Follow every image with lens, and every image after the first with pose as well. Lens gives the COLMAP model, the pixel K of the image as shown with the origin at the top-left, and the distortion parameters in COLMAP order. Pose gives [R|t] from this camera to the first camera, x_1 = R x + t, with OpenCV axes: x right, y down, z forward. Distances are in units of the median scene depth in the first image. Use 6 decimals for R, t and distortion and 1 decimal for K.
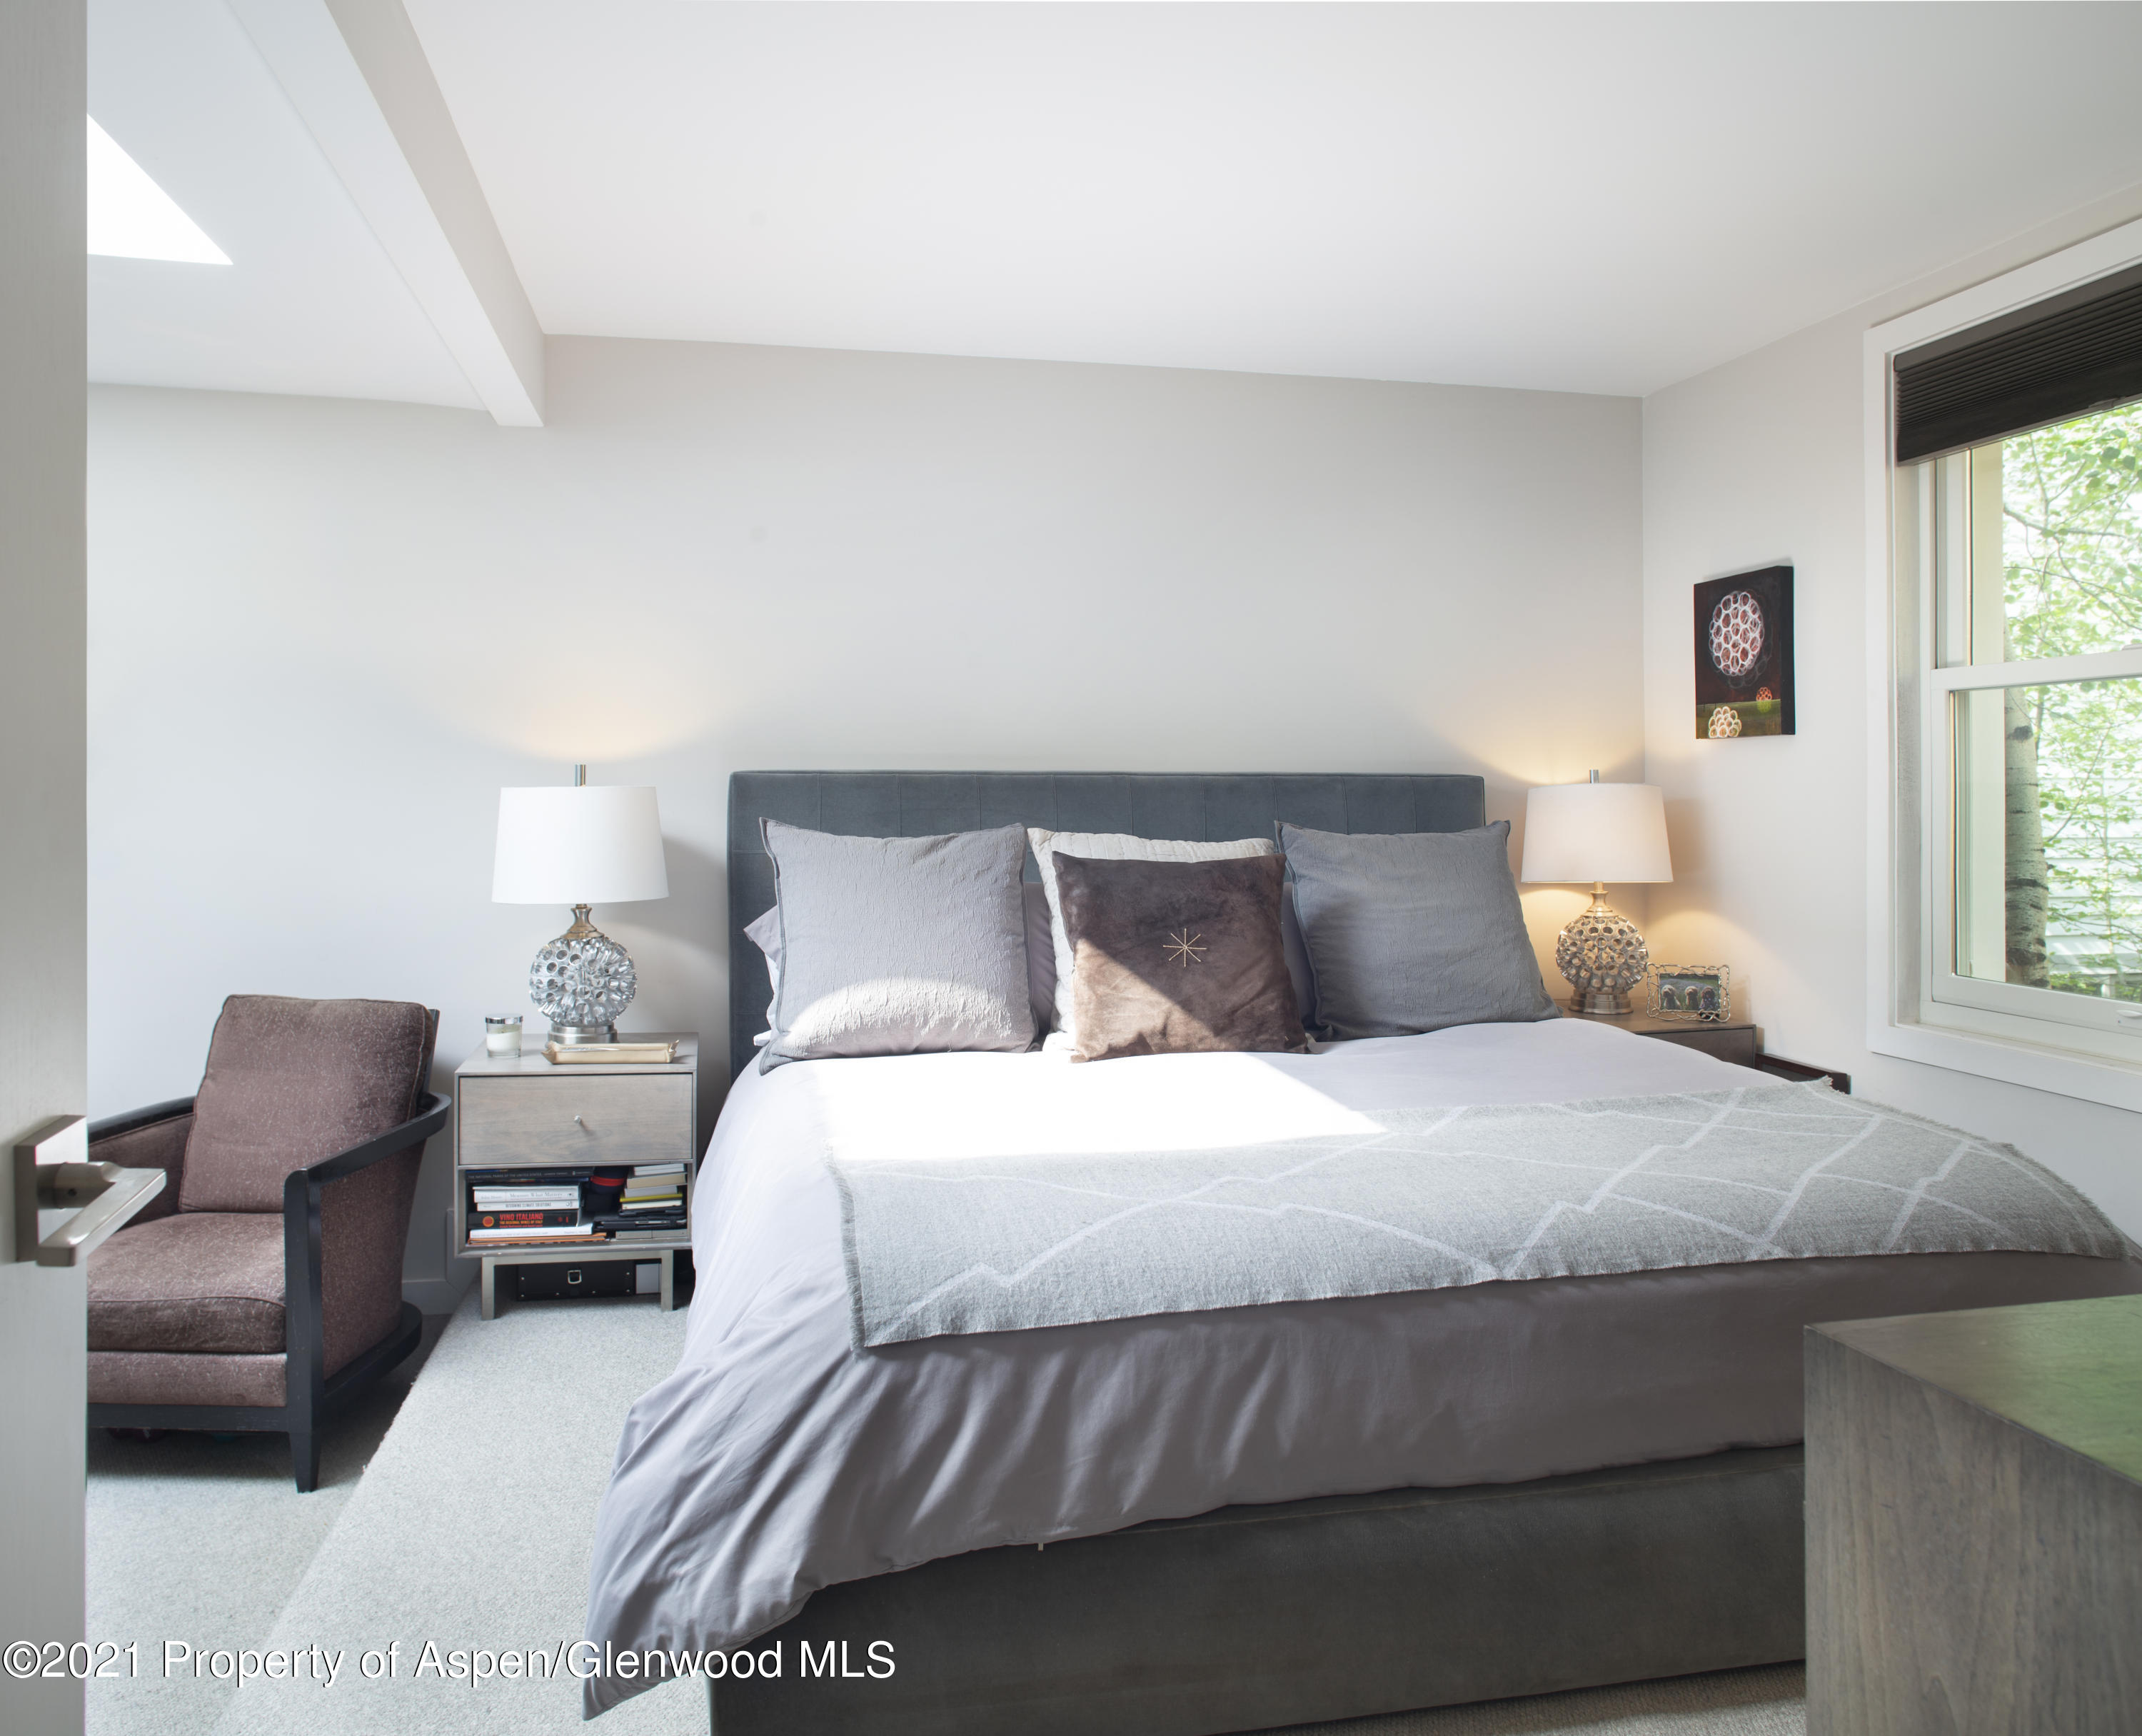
lens RADIAL K [[1543.5, 0, 1071.0], [0, 1543.5, 868.0], [0, 0, 1]] dist [-0.066141, -0.000916]
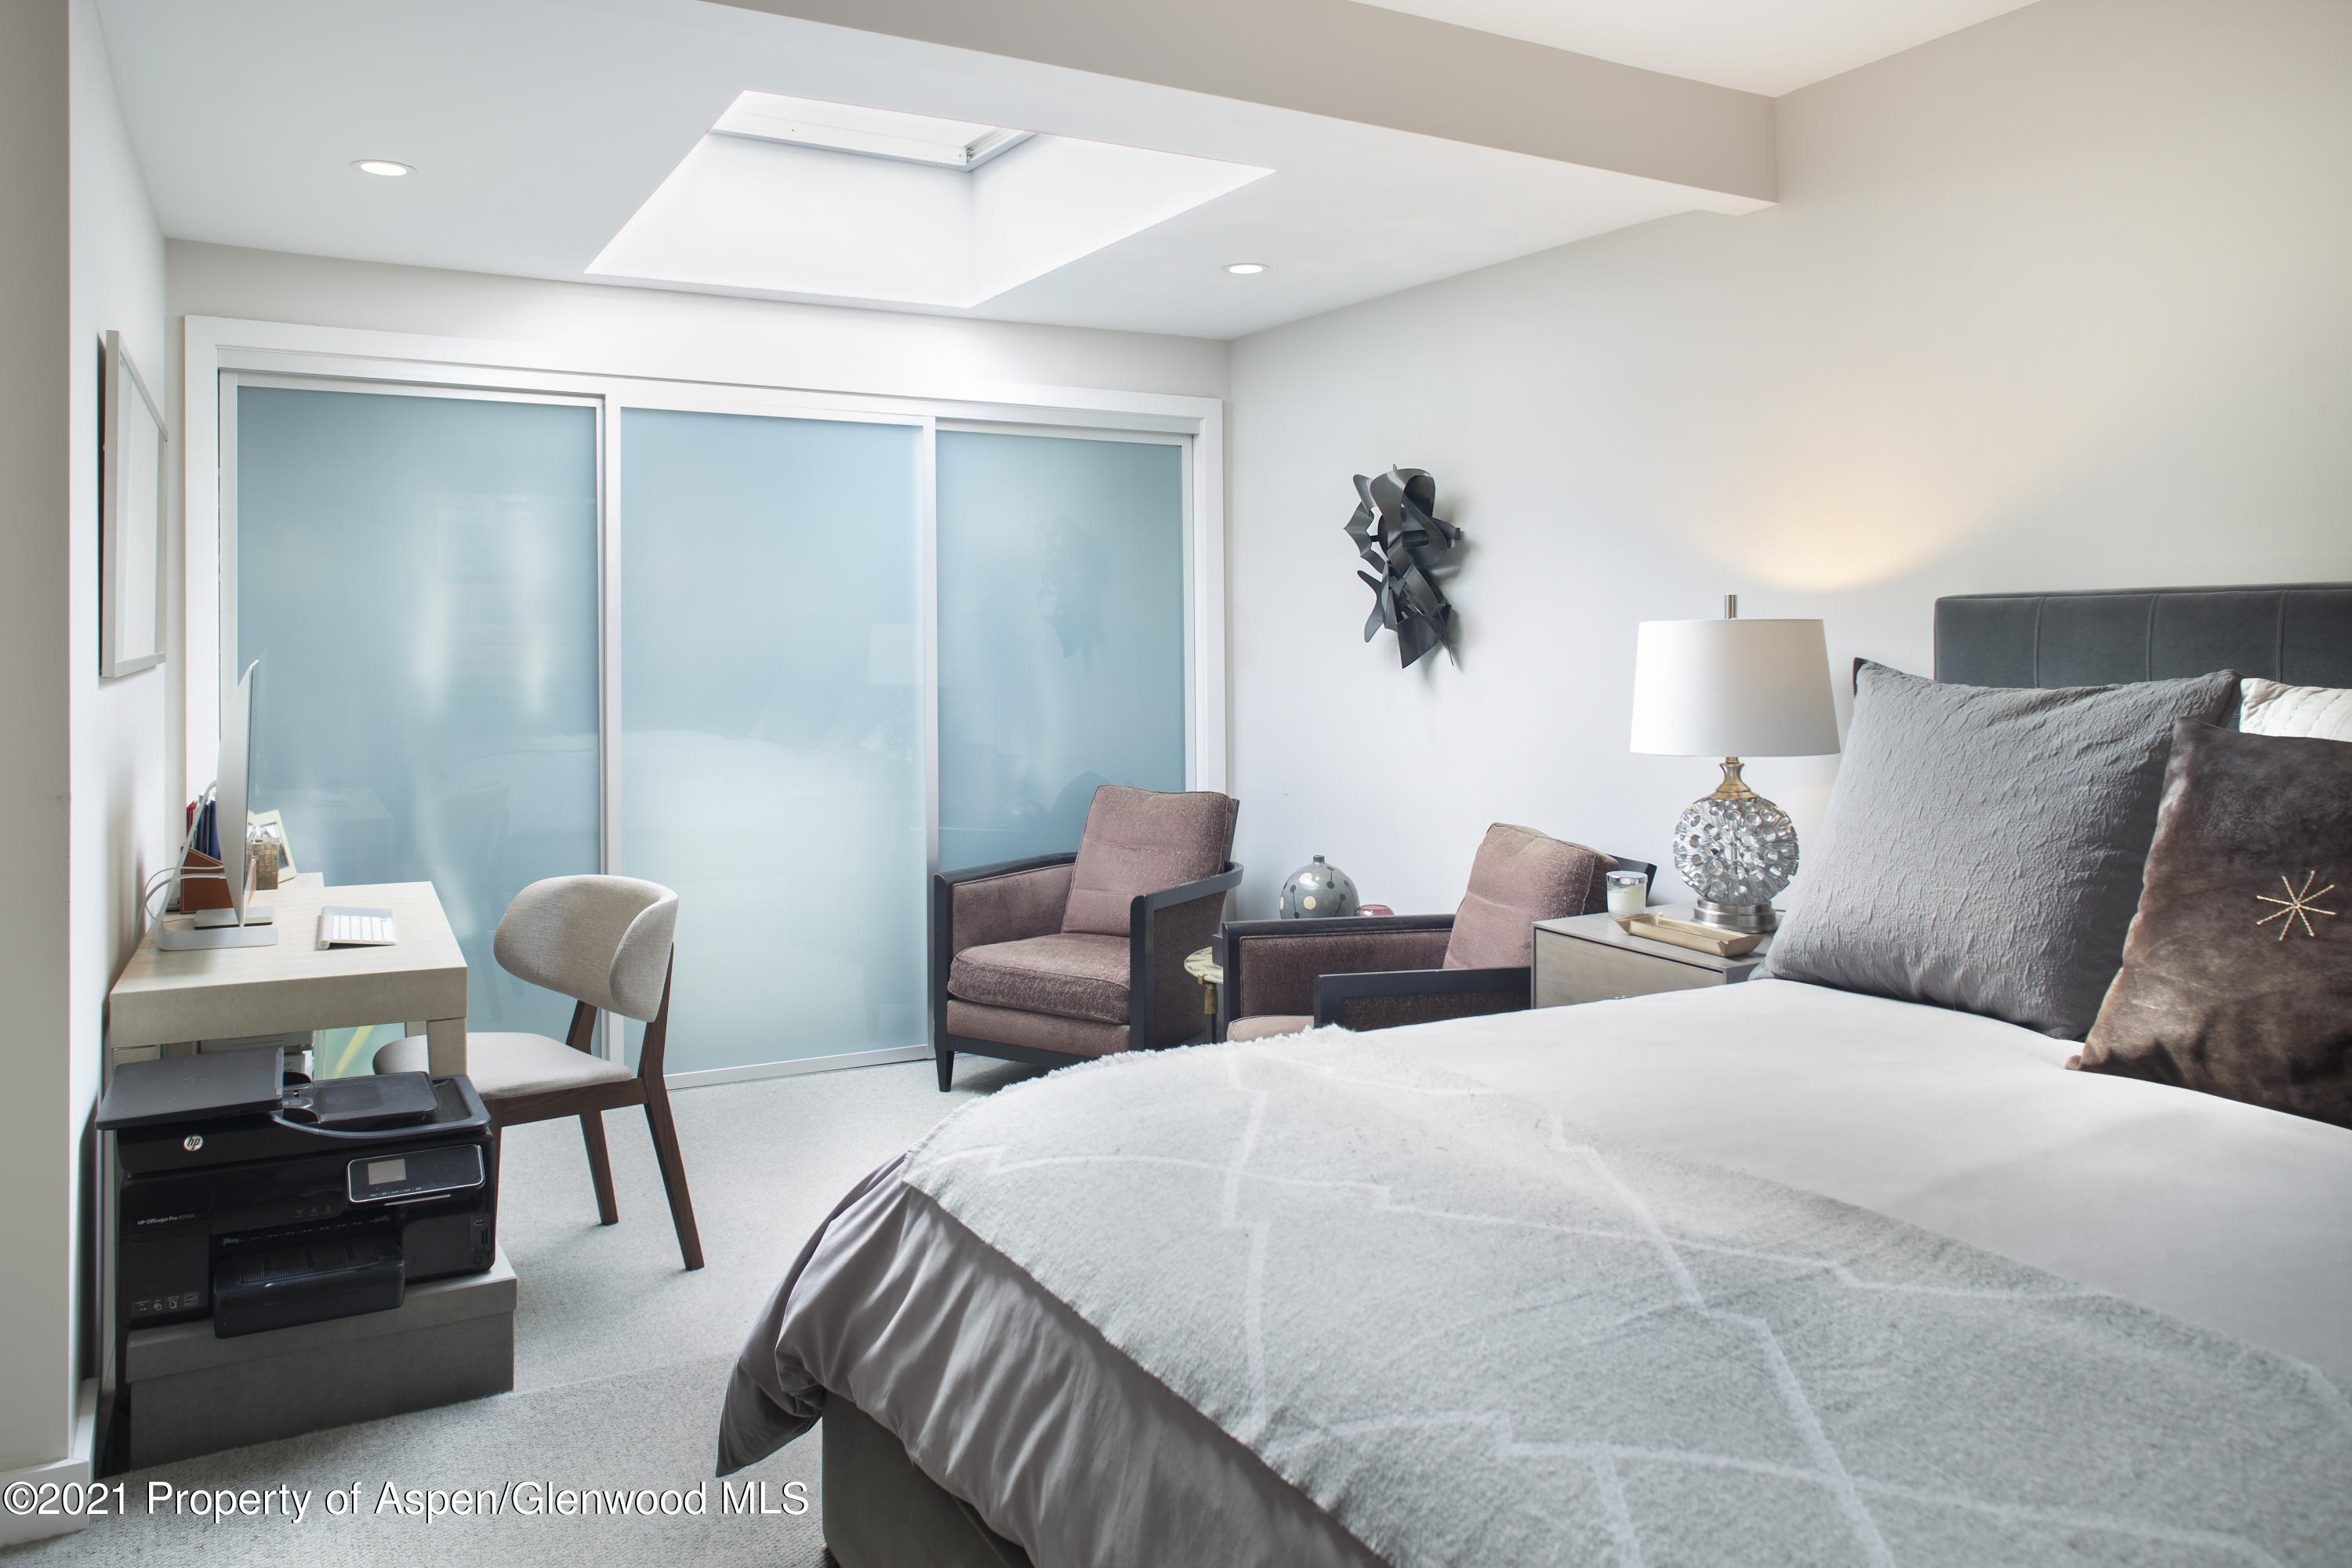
lens RADIAL K [[1648.1, 0, 1176.0], [0, 1648.1, 784.0], [0, 0, 1]] dist [0.058738, 0.000512]
pose [[0.291132, 0.074476, -0.953779, 0.510080], [-0.035767, 0.997116, 0.066942, -0.014886], [0.956014, 0.014625, 0.292956, 0.465357]]
